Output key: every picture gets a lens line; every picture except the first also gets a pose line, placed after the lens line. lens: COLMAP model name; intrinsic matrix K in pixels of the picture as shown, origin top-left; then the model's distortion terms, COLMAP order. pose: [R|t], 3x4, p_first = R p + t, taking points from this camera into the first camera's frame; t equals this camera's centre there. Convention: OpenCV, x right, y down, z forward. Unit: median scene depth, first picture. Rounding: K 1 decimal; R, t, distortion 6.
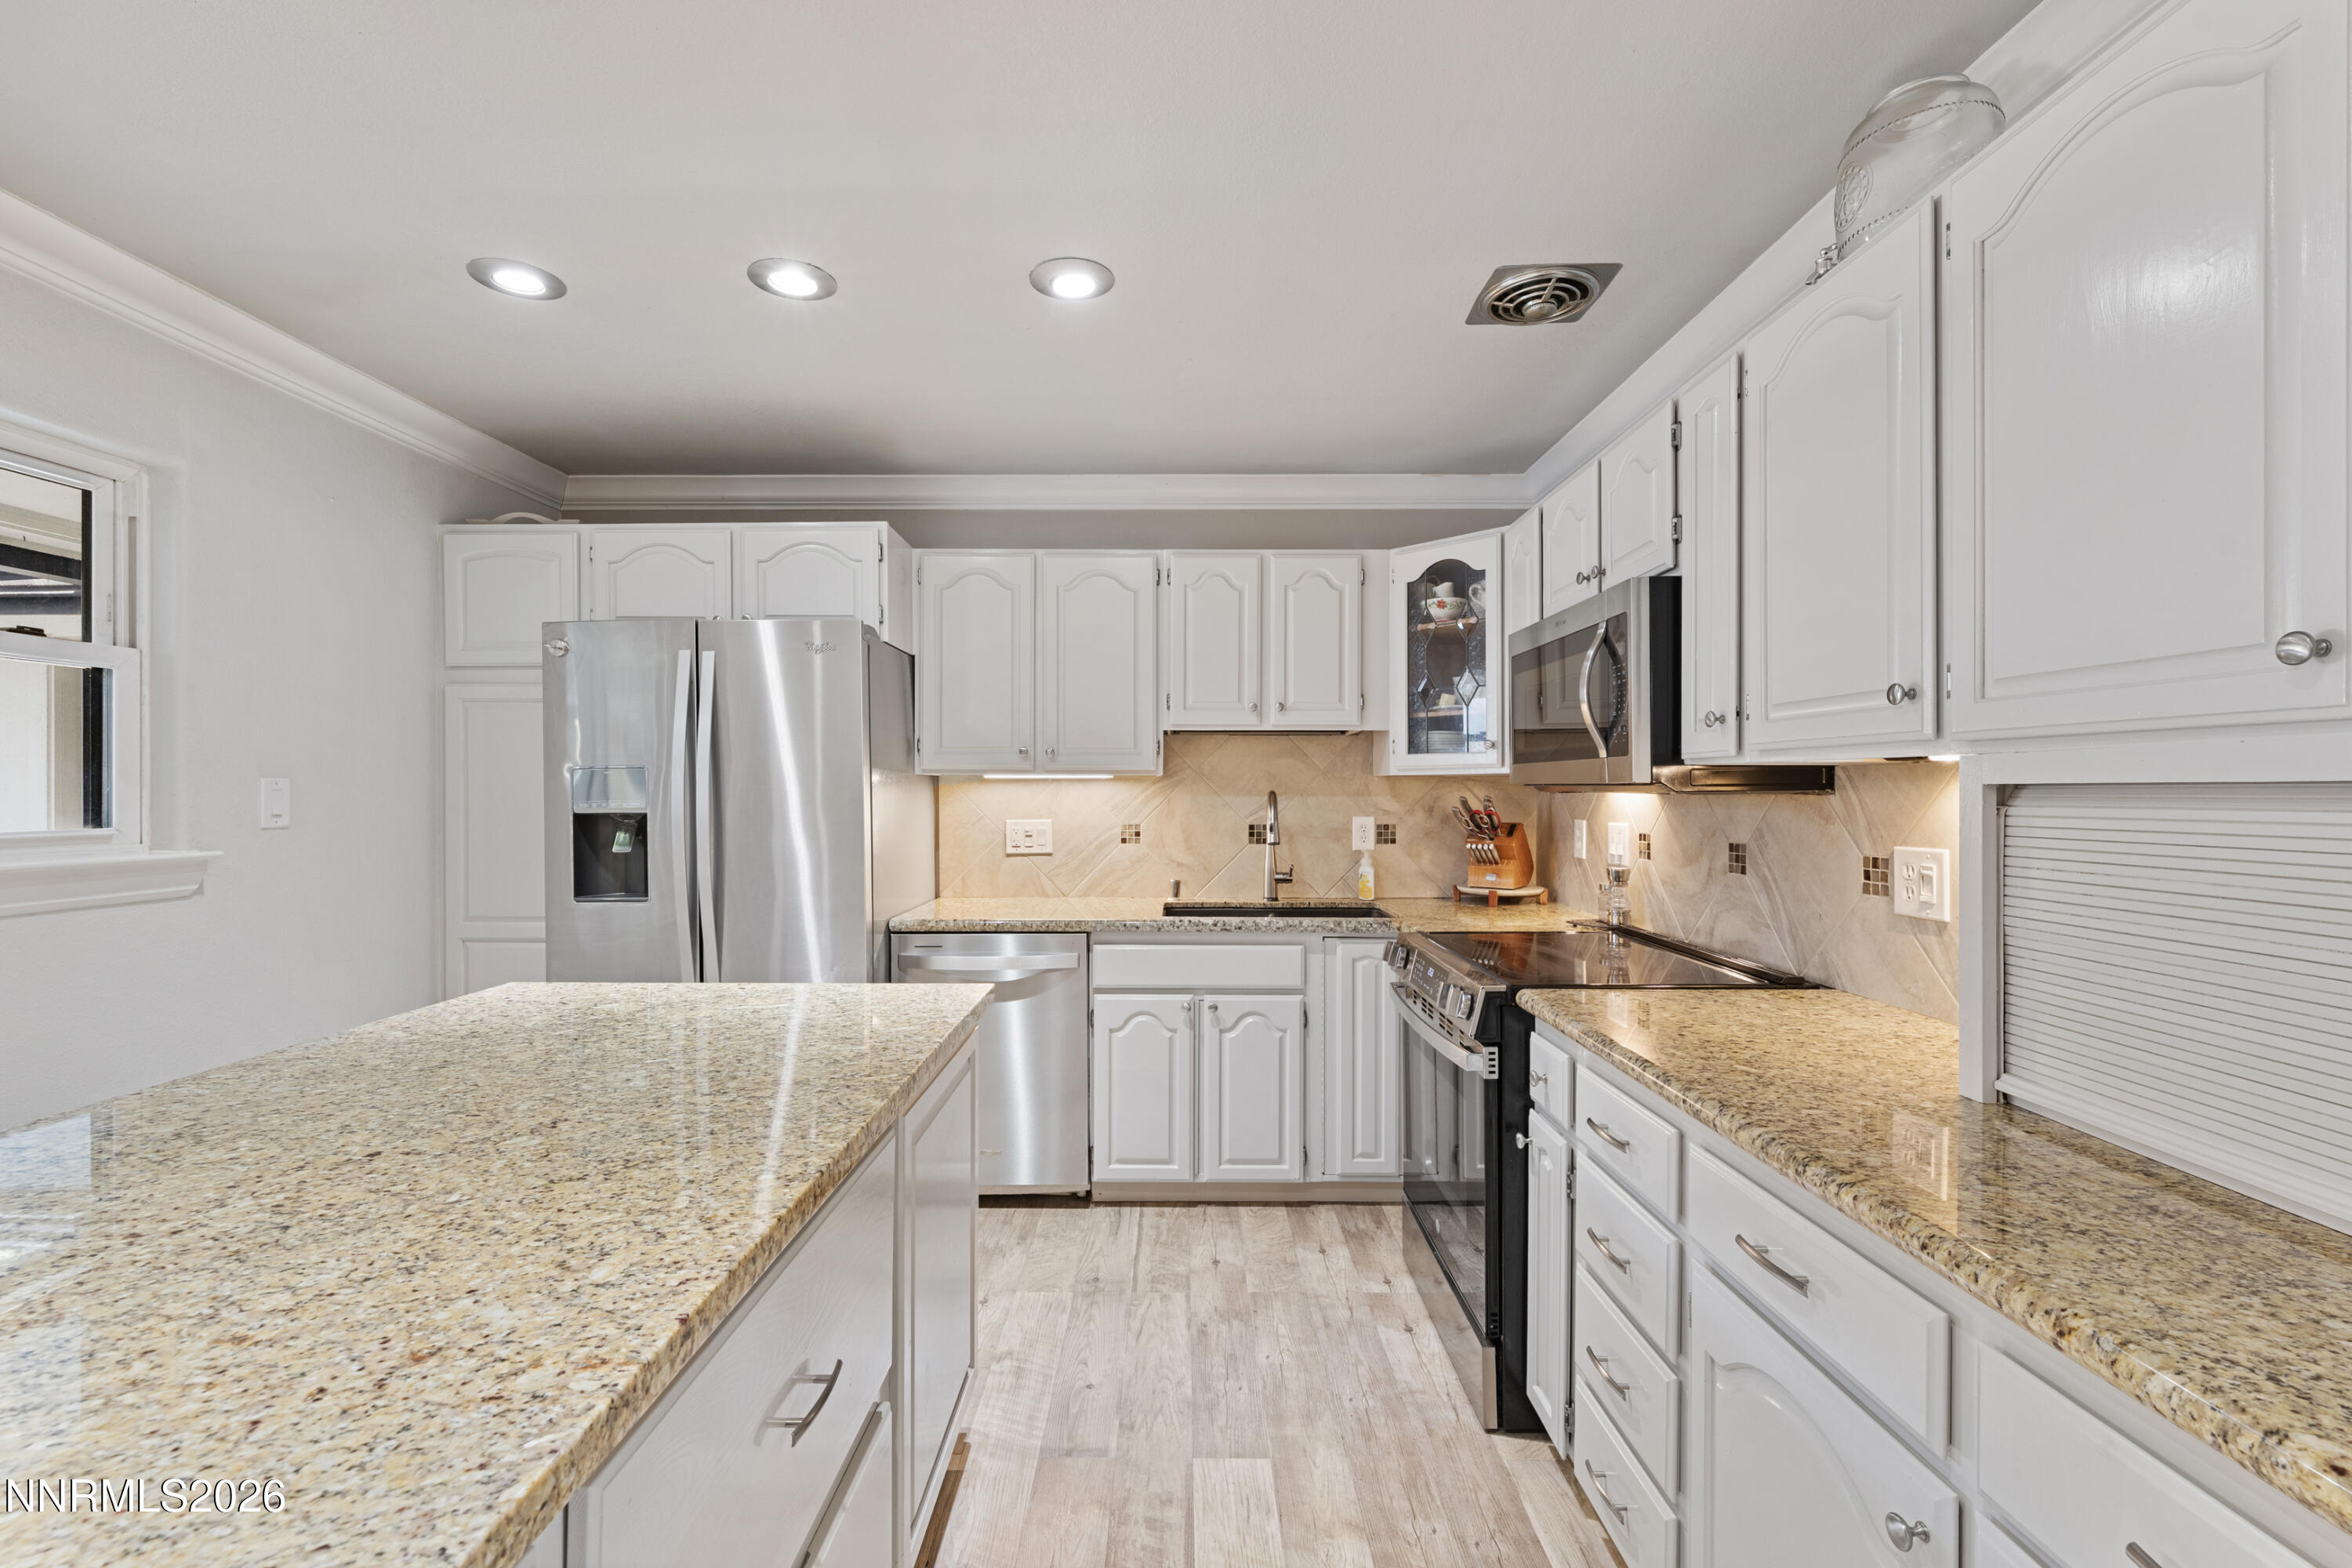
lens RADIAL K [[1012.3, 0, 1174.2], [0, 1012.3, 787.6], [0, 0, 1]] dist [-0.000097, -0.000003]
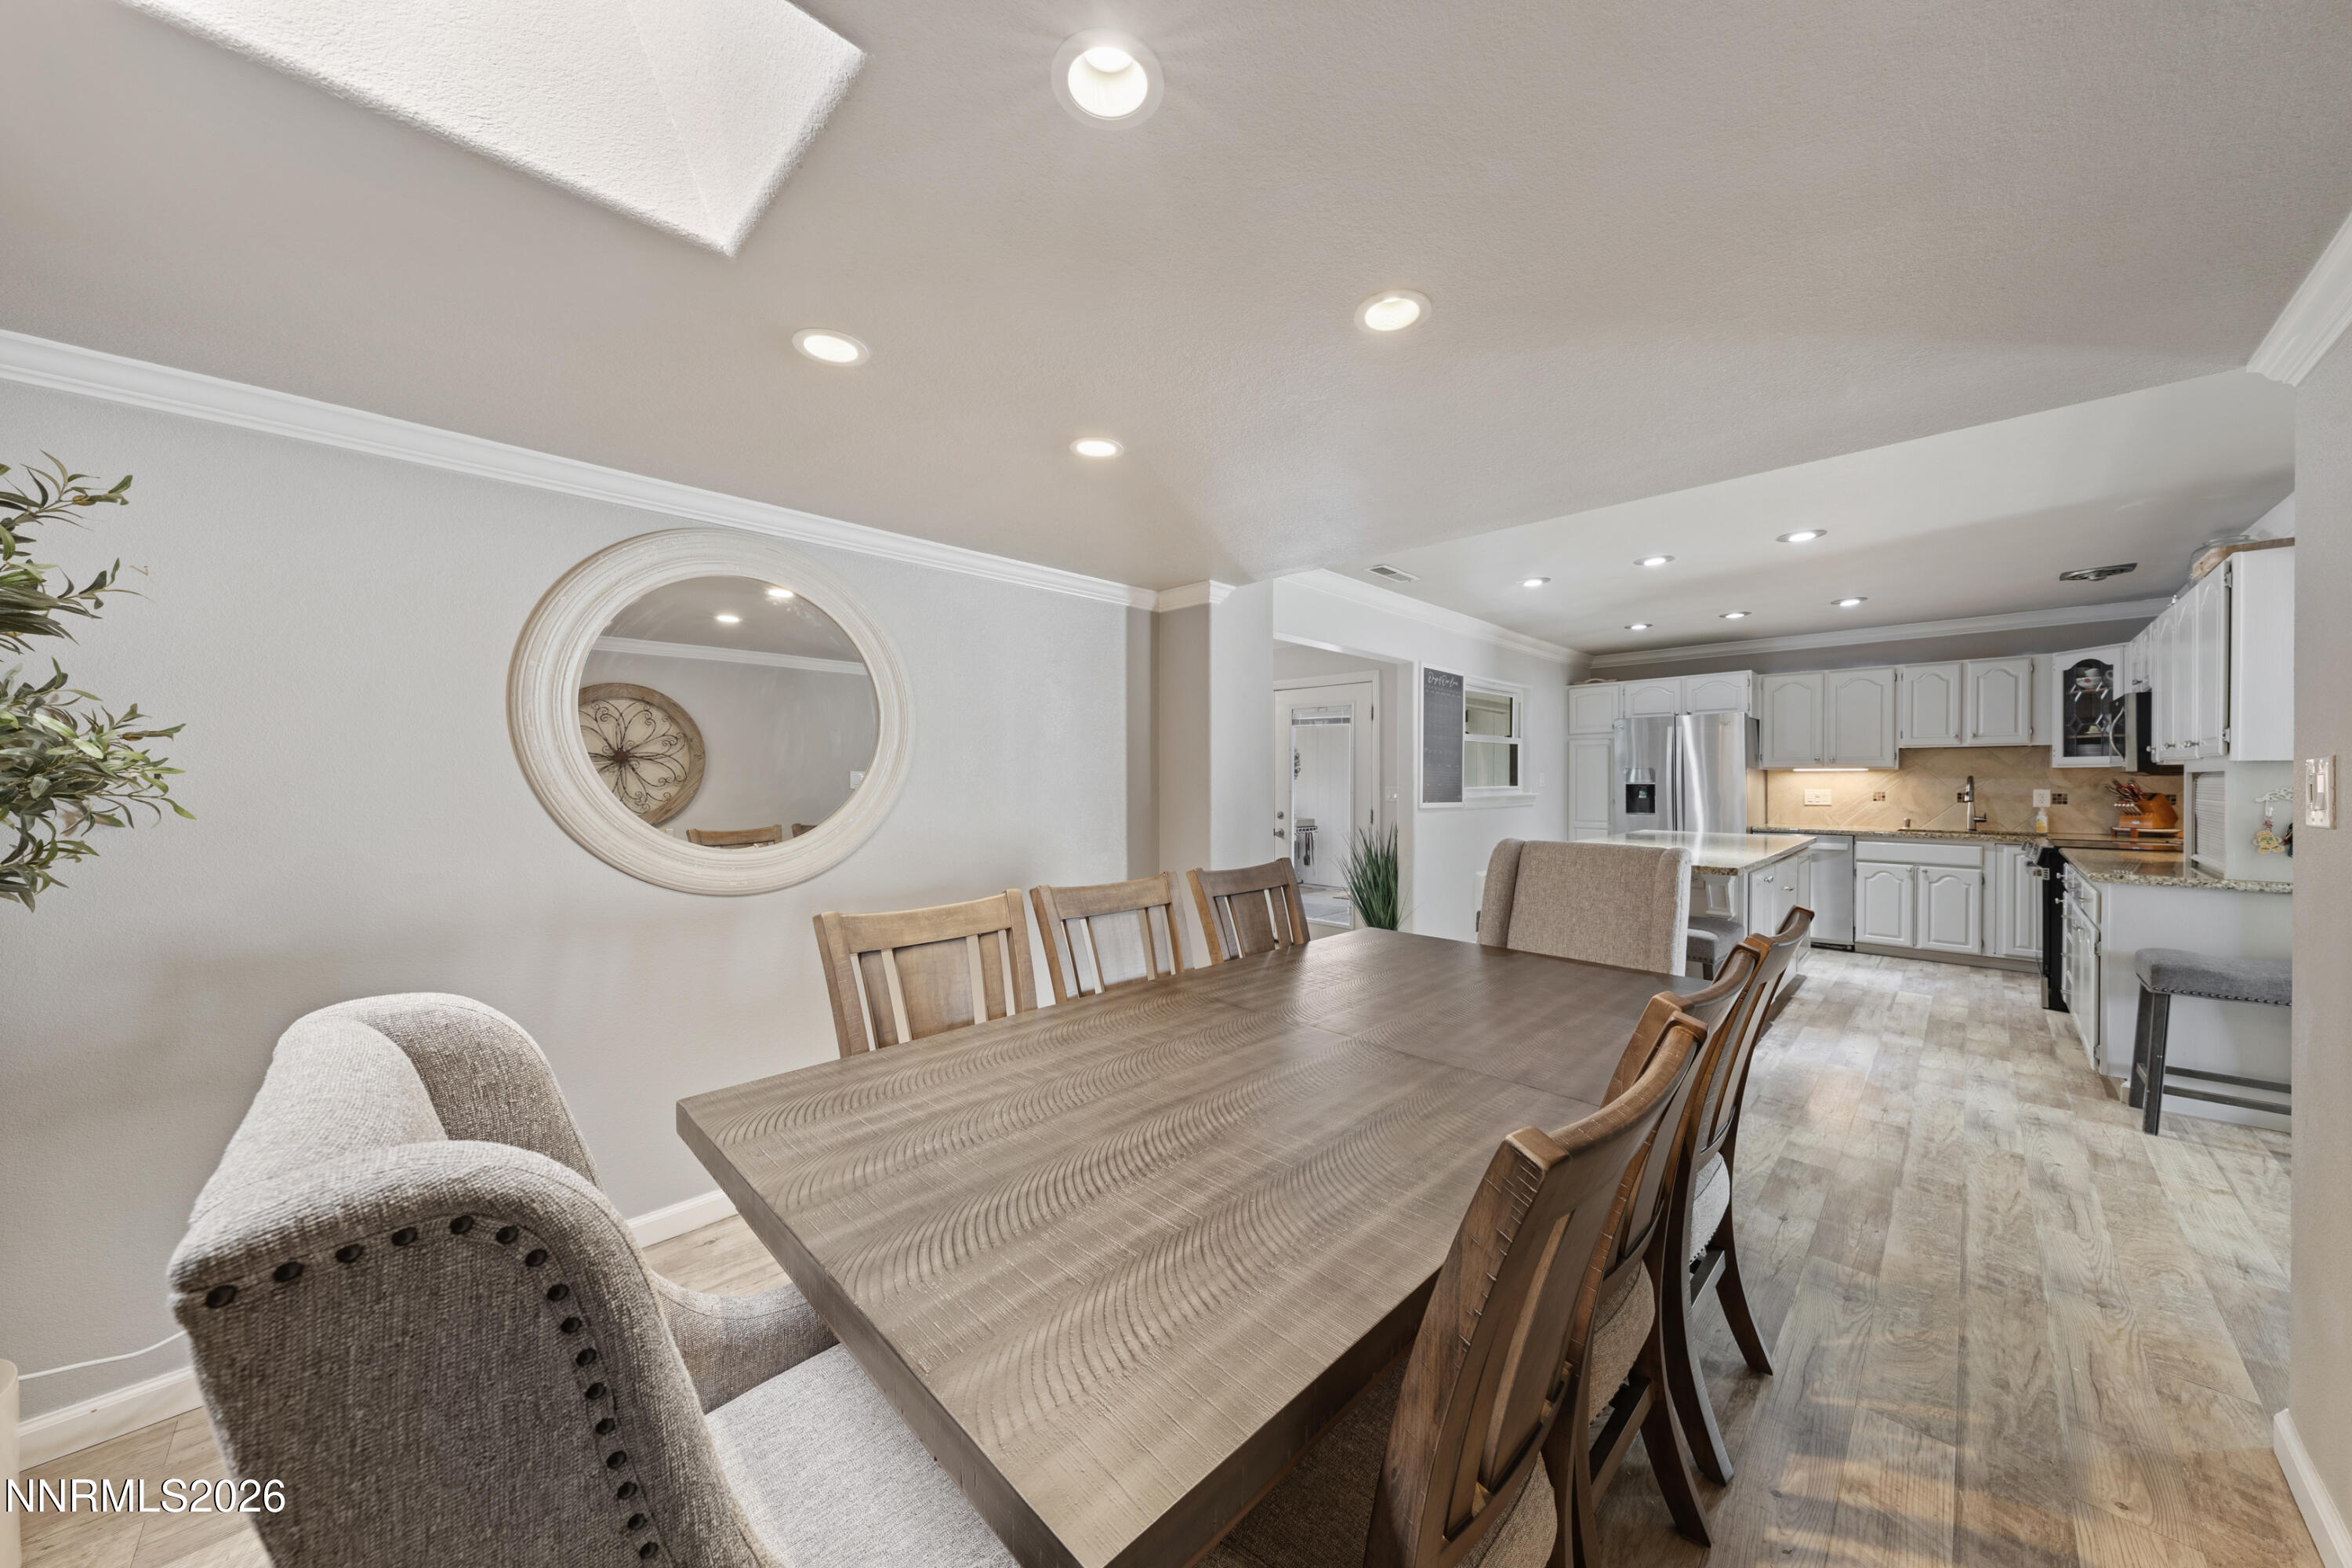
lens RADIAL K [[808.6, 0, 1172.4], [0, 808.6, 783.2], [0, 0, 1]] dist [-0.000190, 0.000066]
pose [[0.709594, 0.002705, -0.704606, 0.108975], [0.002471, 0.999977, 0.006328, 0.003247], [0.704607, -0.006231, 0.709571, -1.359630]]
